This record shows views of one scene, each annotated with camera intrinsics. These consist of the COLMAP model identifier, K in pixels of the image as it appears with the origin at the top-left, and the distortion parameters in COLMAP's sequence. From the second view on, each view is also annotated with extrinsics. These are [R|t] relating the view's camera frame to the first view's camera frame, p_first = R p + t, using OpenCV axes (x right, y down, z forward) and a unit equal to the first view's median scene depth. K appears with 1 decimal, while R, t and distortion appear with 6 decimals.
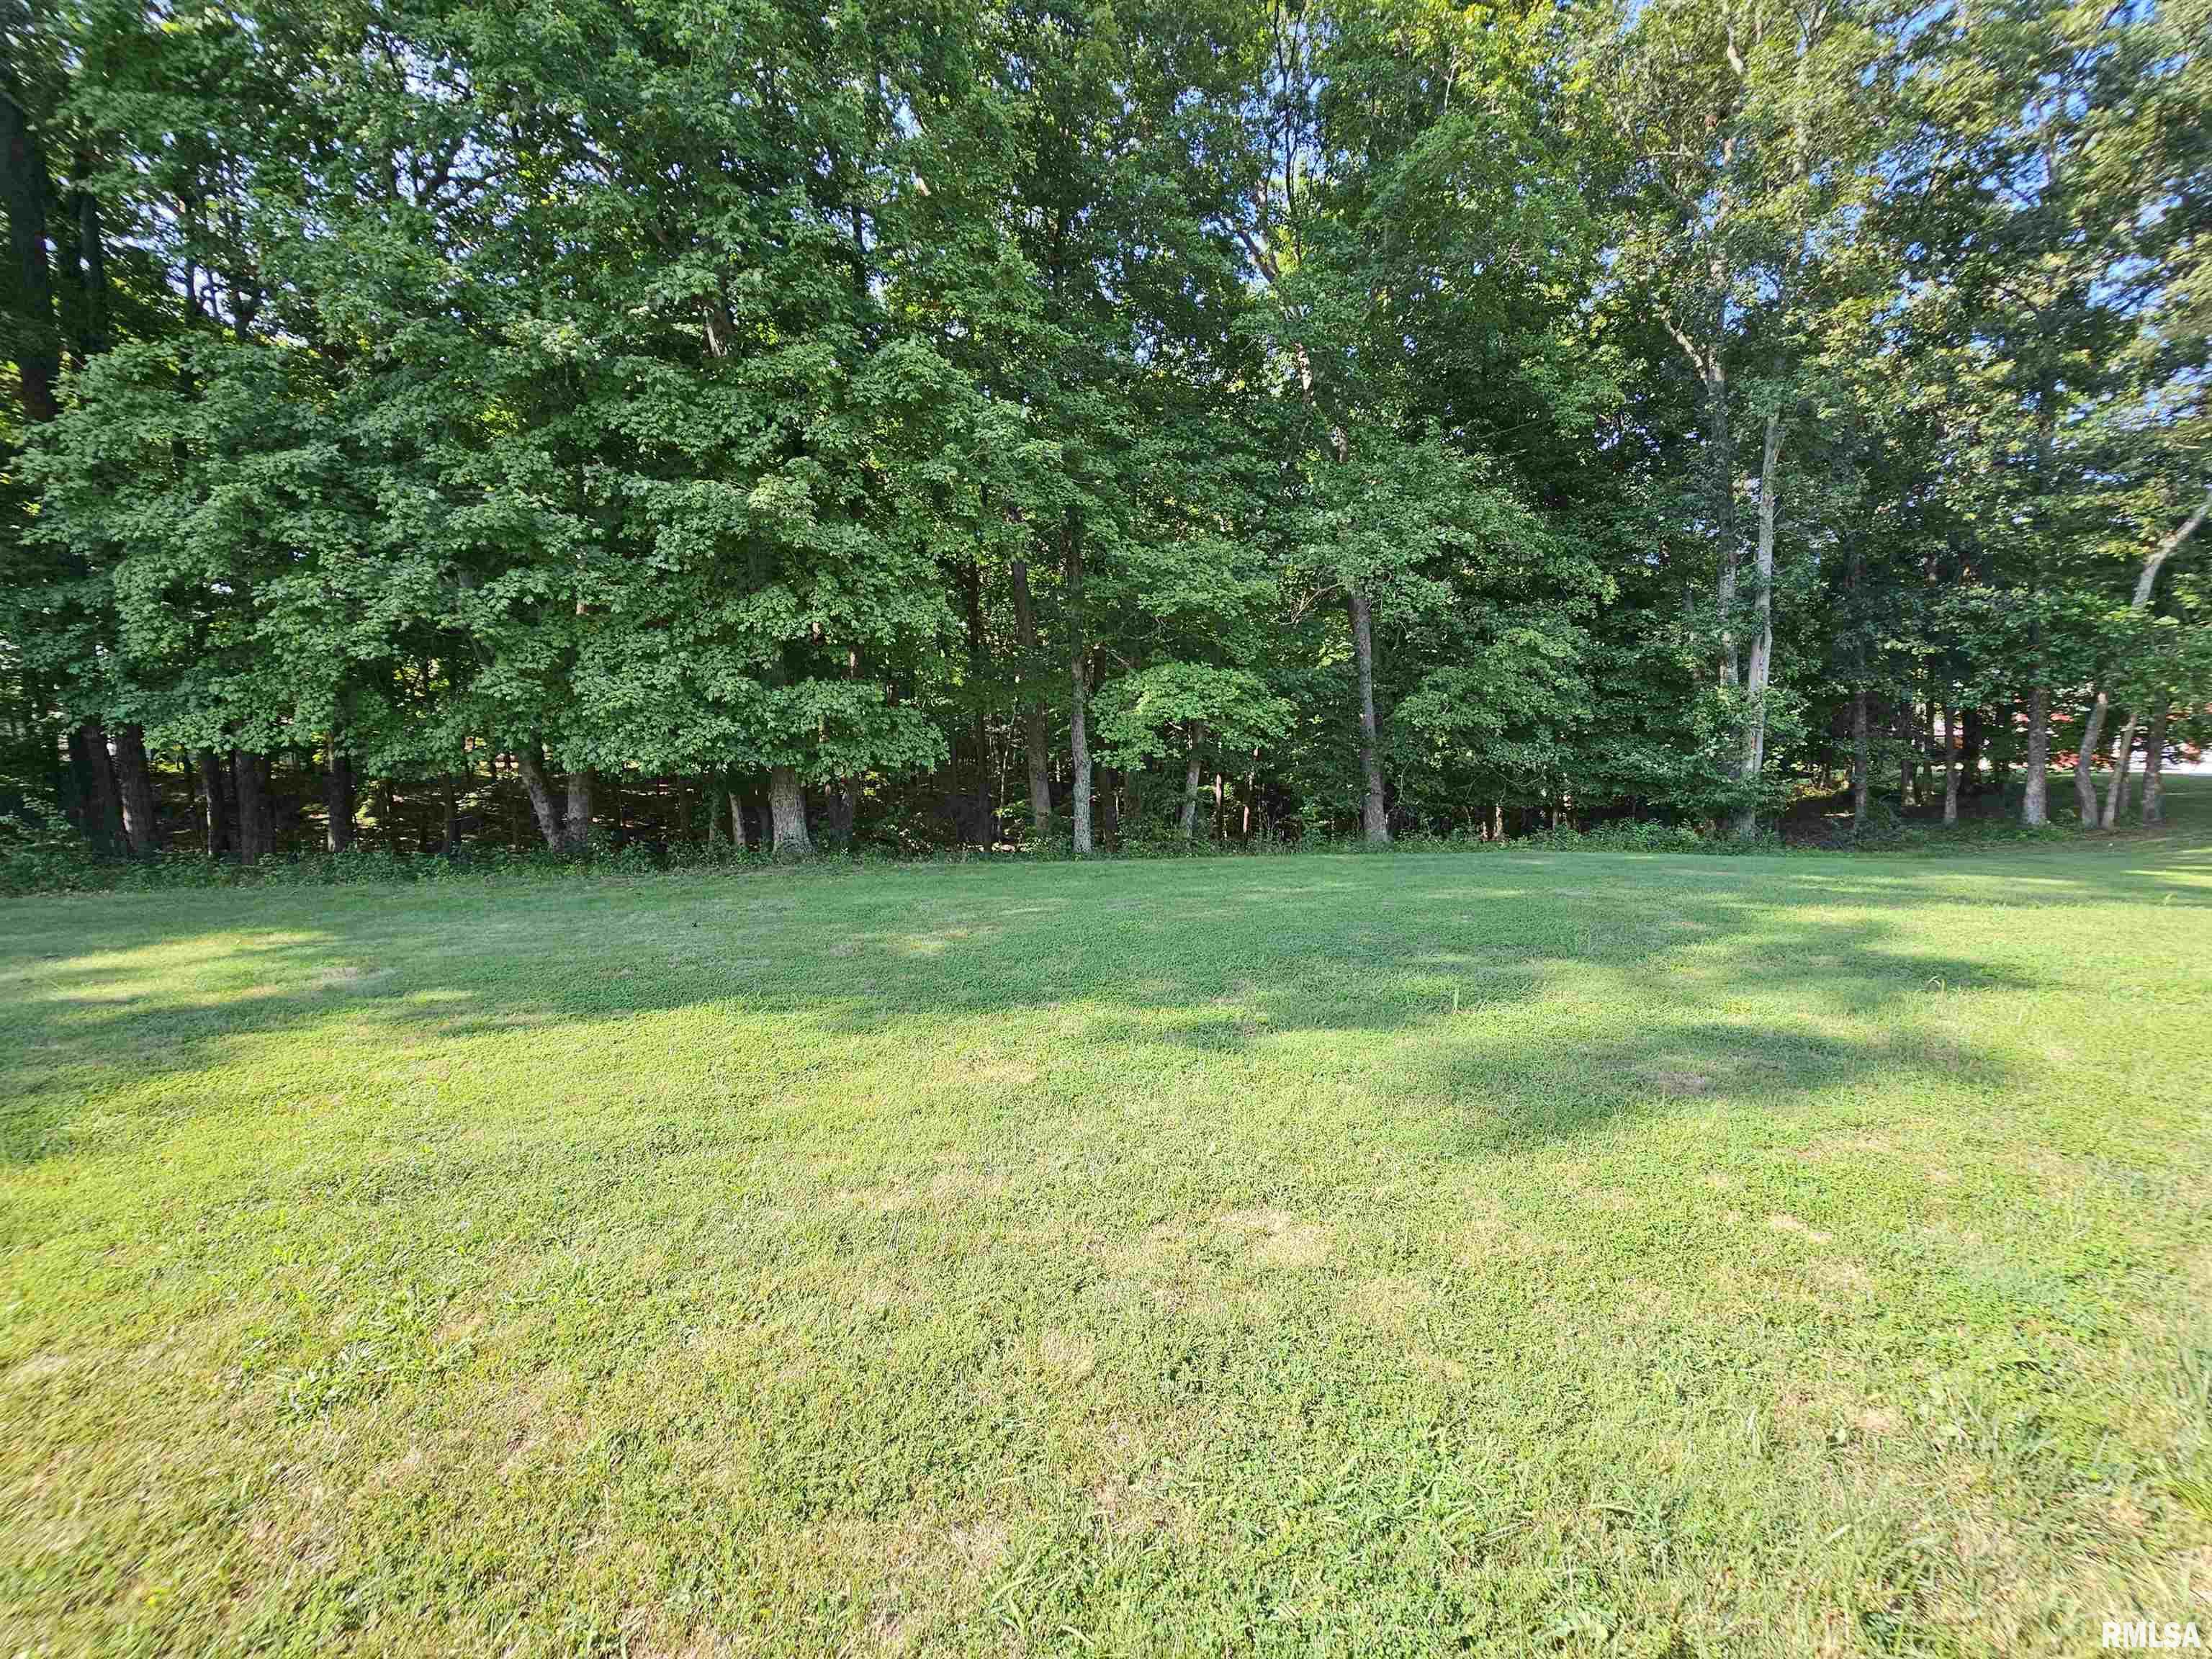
lens RADIAL K [[899.2, 0, 1109.3], [0, 899.2, 838.0], [0, 0, 1]] dist [0.000098, 0.000149]
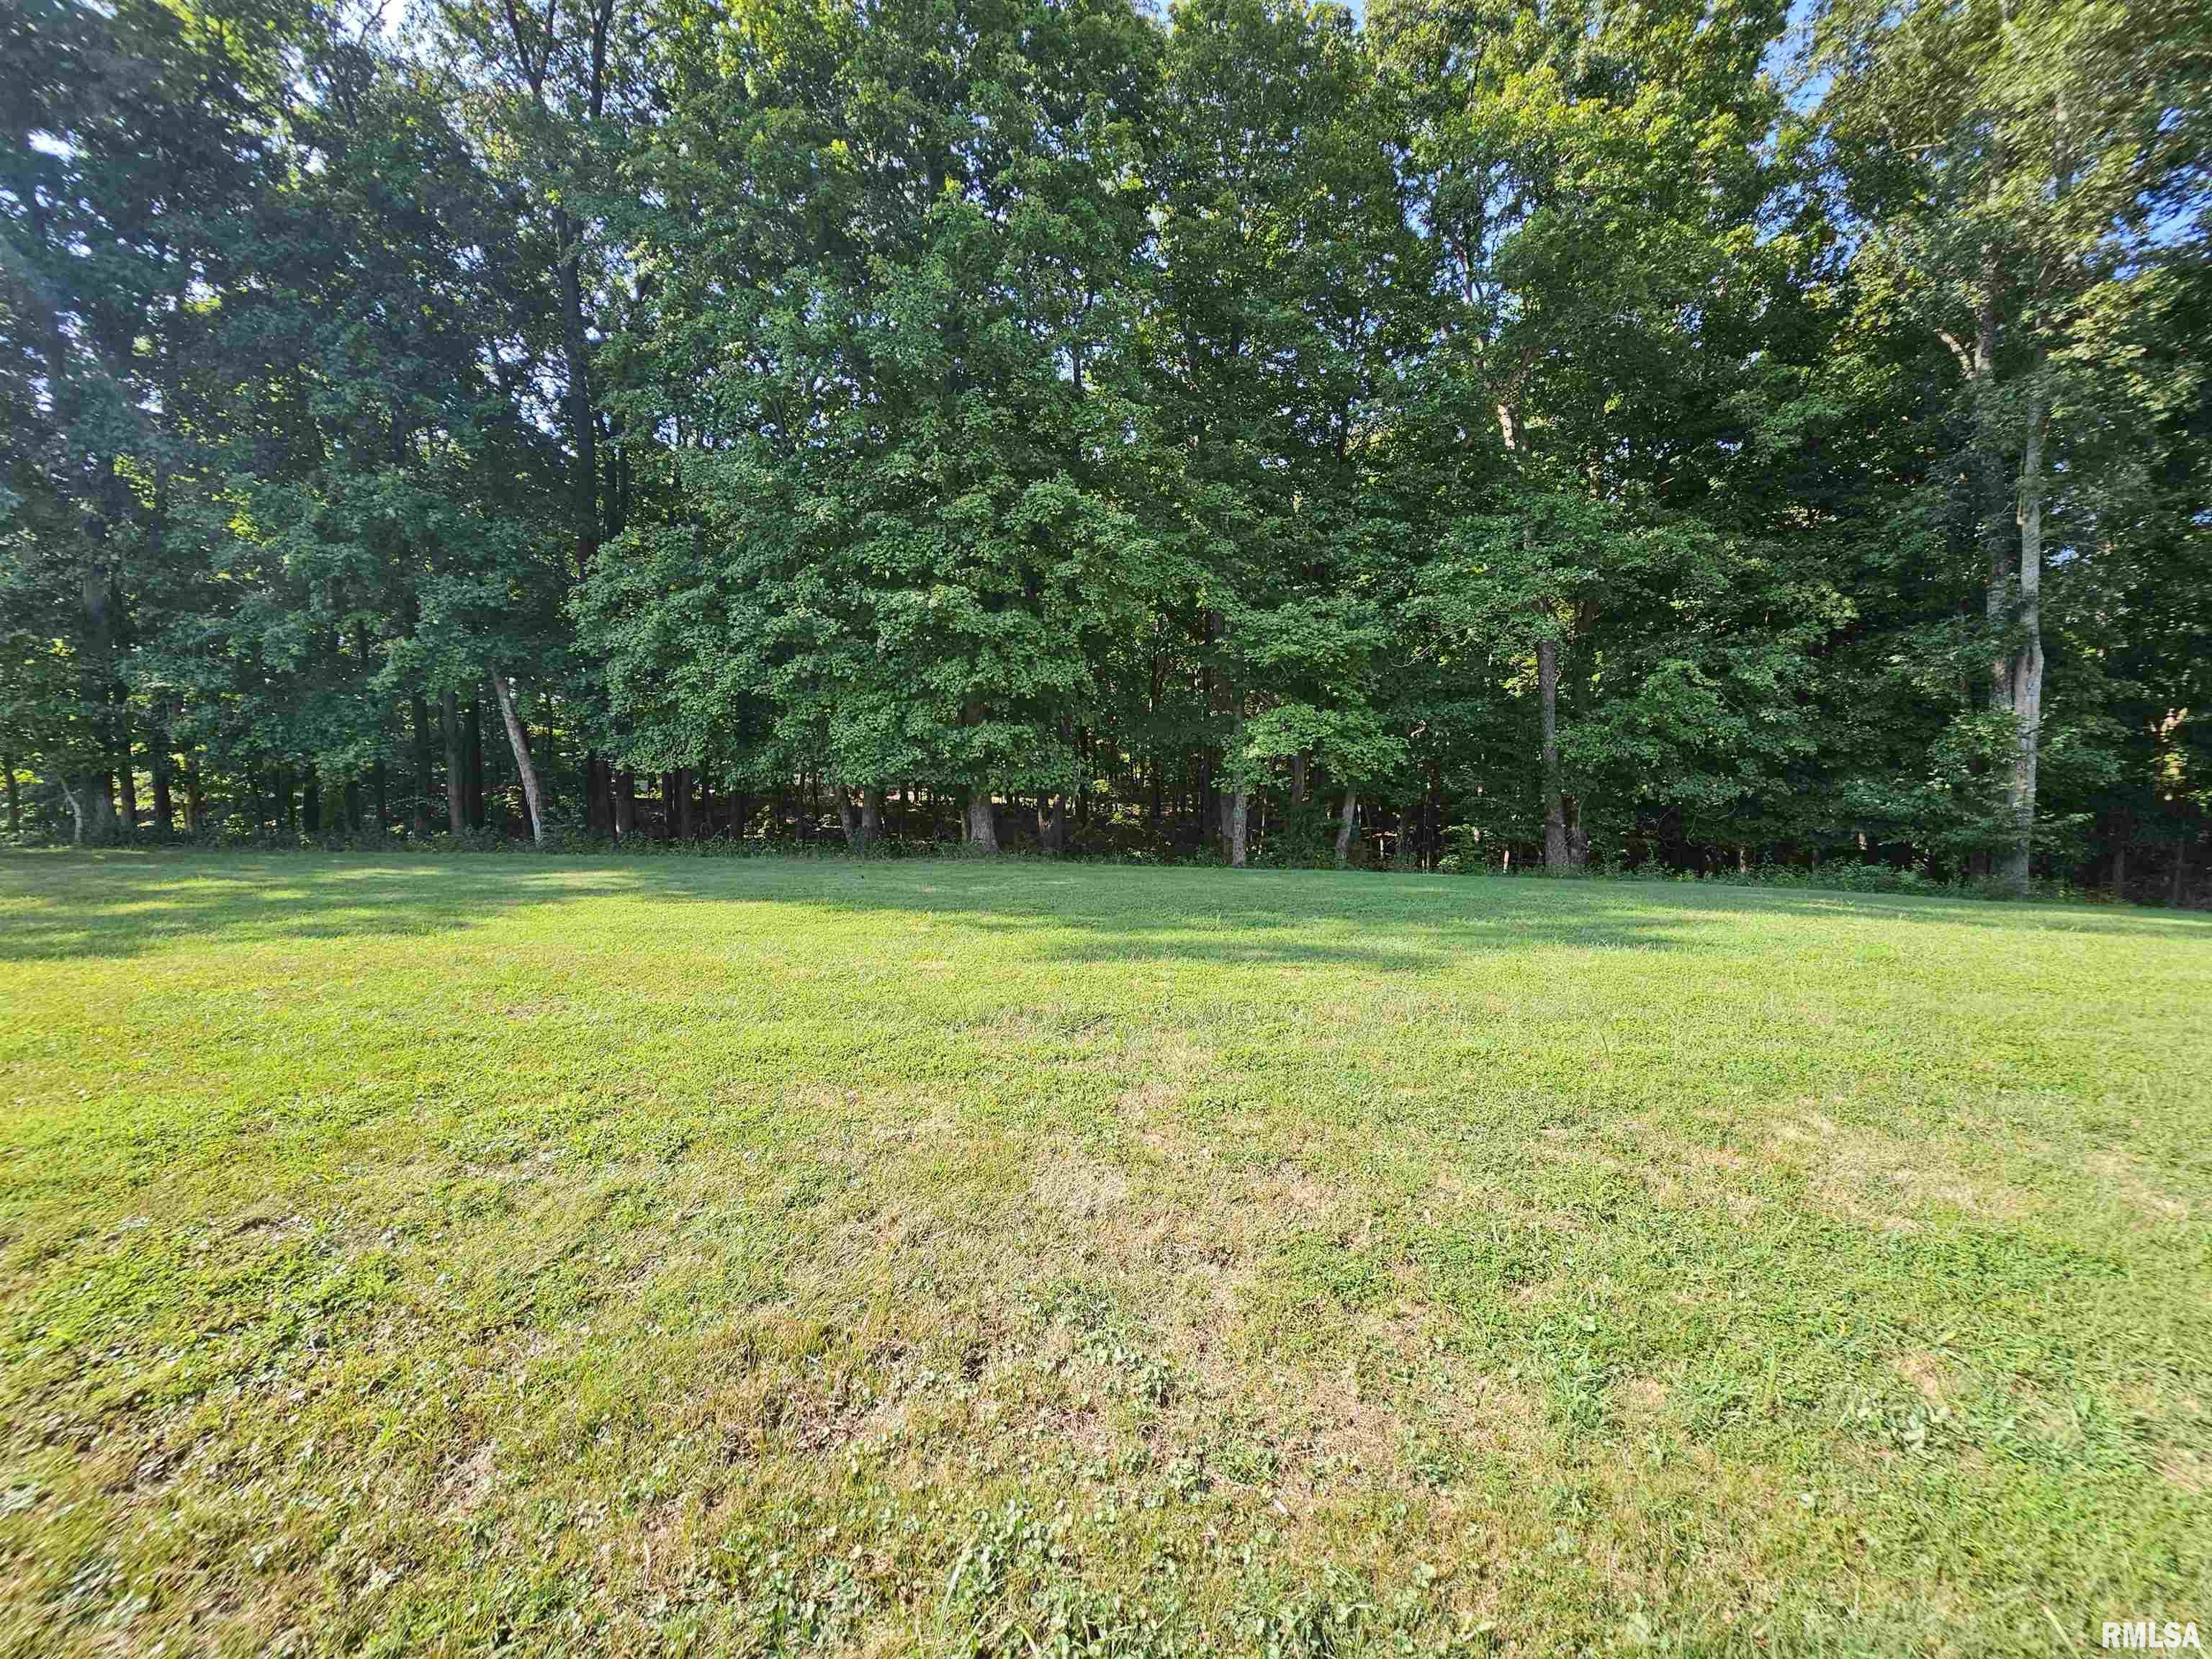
lens RADIAL K [[899.2, 0, 1112.5], [0, 899.2, 824.3], [0, 0, 1]] dist [0.000098, 0.000149]
pose [[0.939992, 0.023090, -0.340414, 0.364676], [-0.043410, 0.997693, -0.052197, 0.048707], [0.338423, 0.063843, 0.938826, -0.245342]]
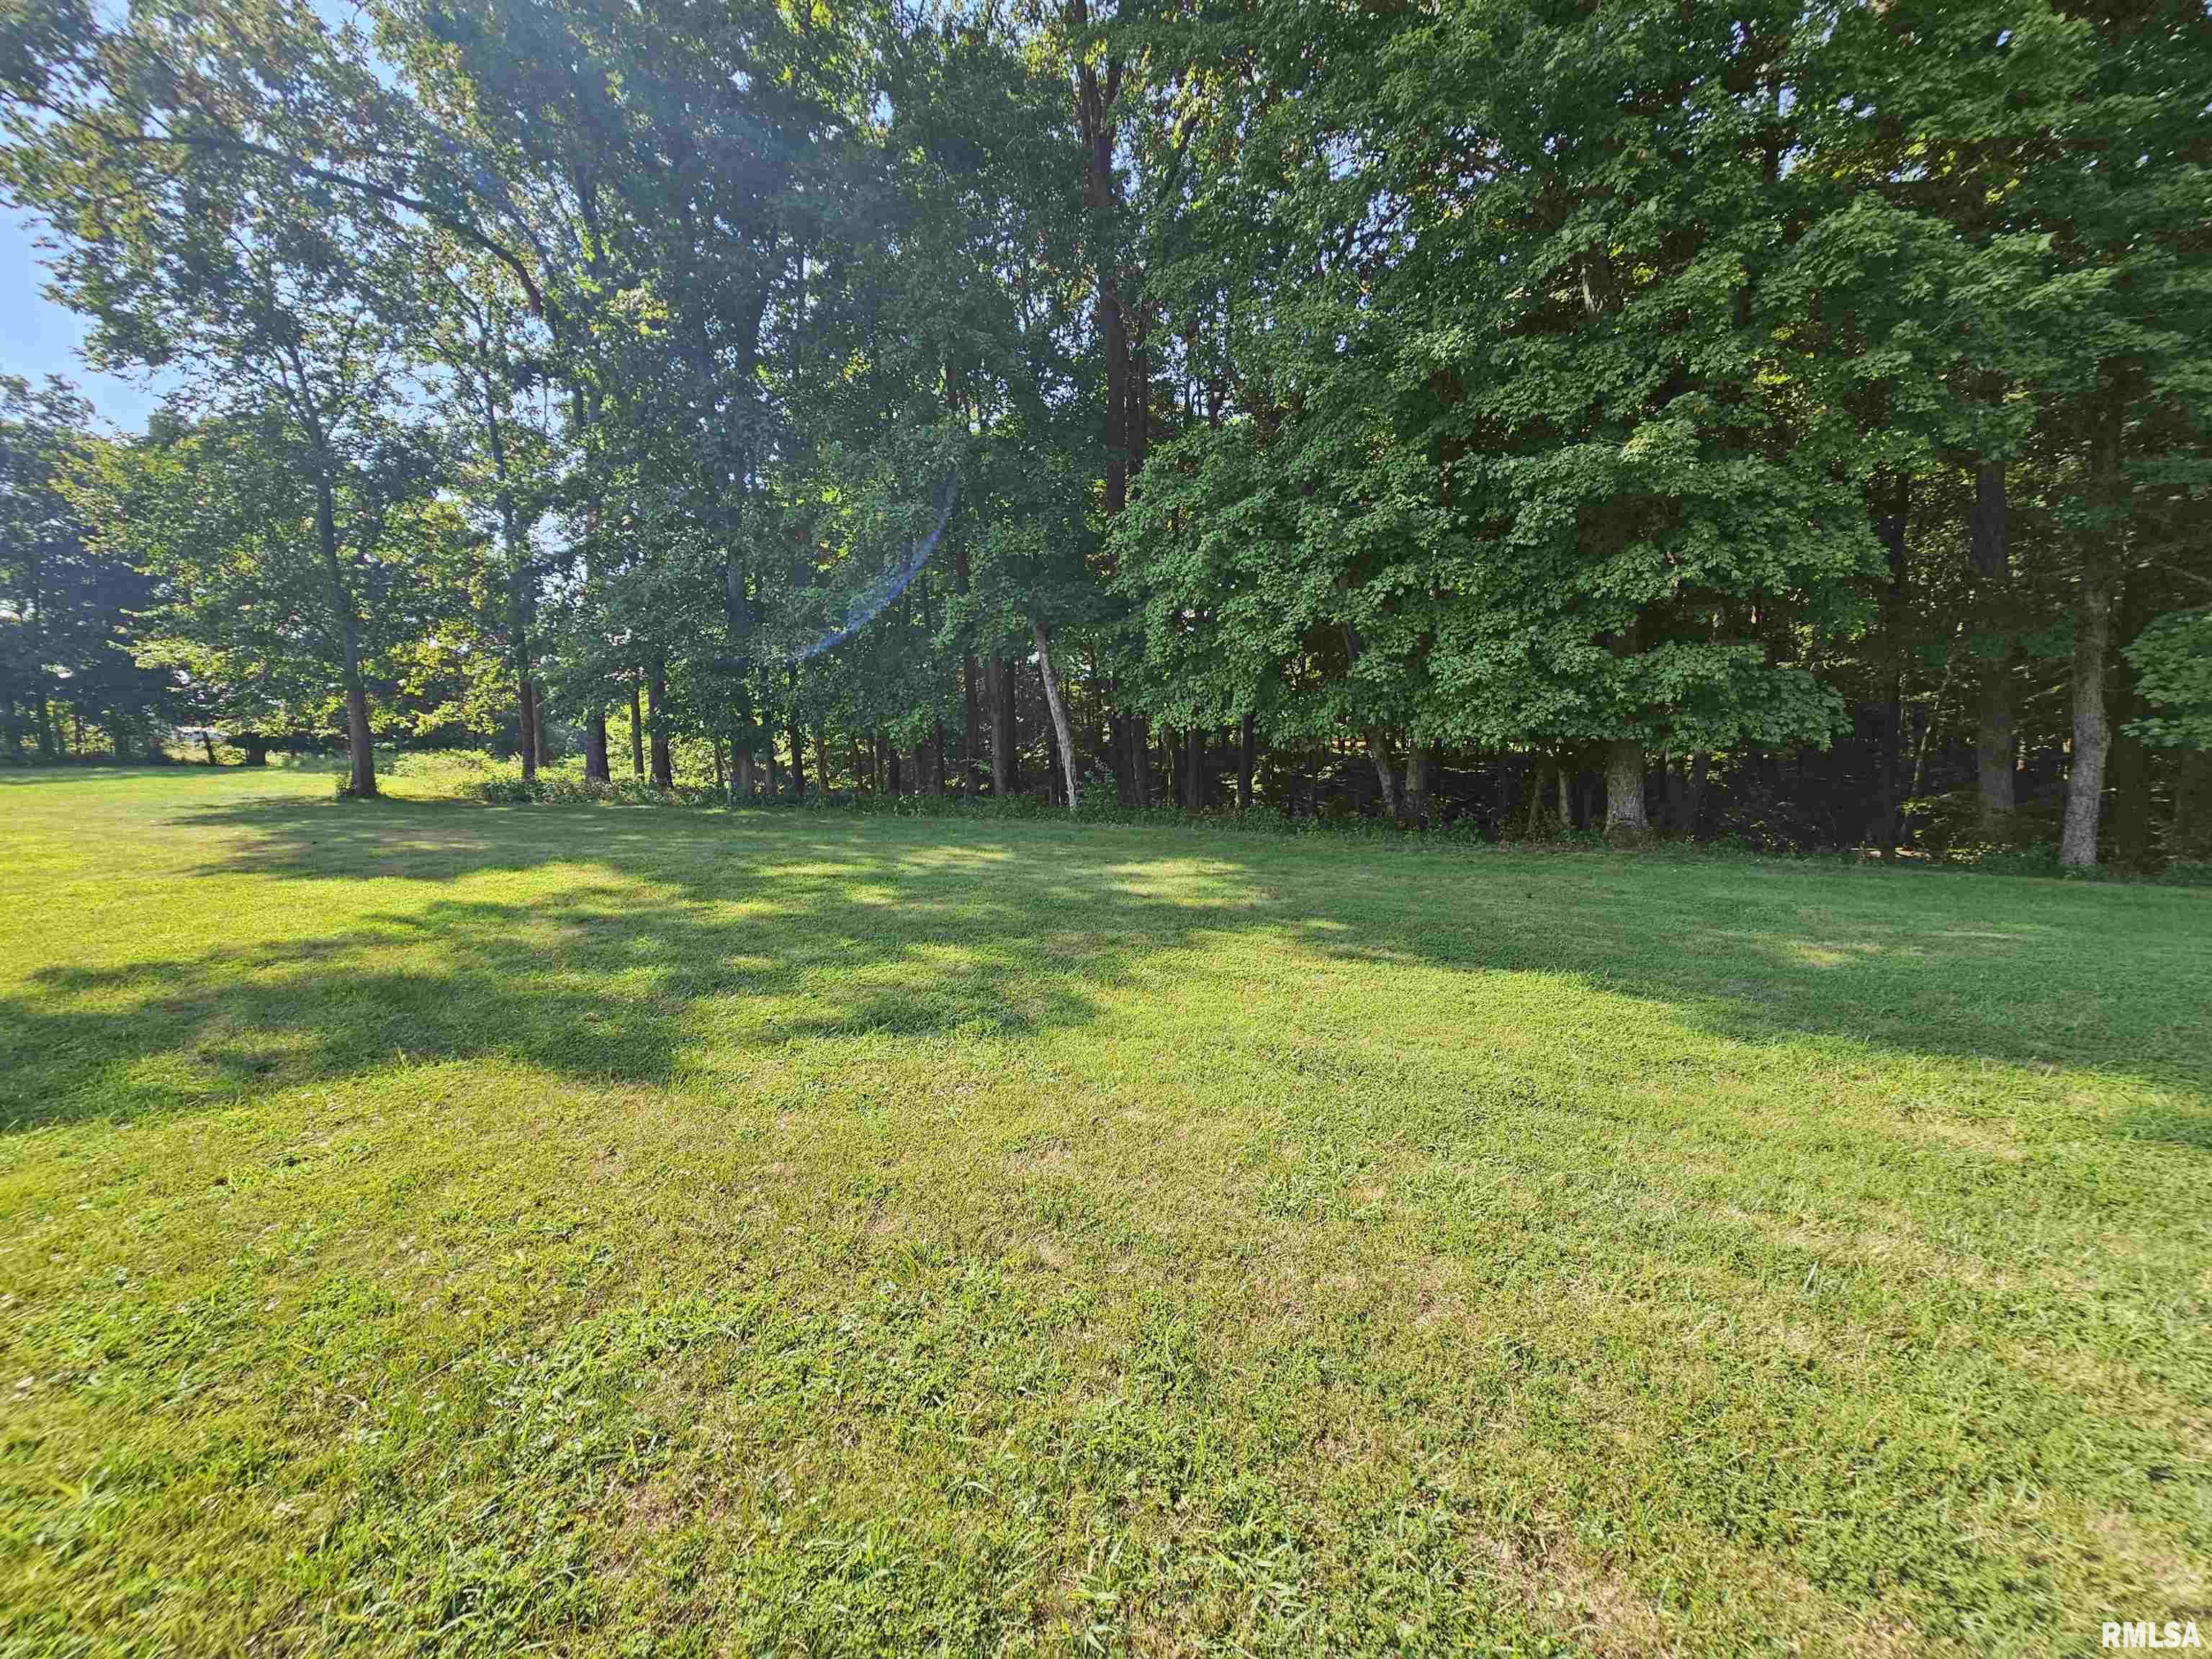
lens RADIAL K [[899.2, 0, 1118.4], [0, 899.2, 839.4], [0, 0, 1]] dist [0.000098, 0.000149]
pose [[0.668794, 0.081667, -0.738948, -0.022501], [-0.064380, 0.996576, 0.051871, 0.008113], [0.740655, 0.012883, 0.671763, -0.012732]]
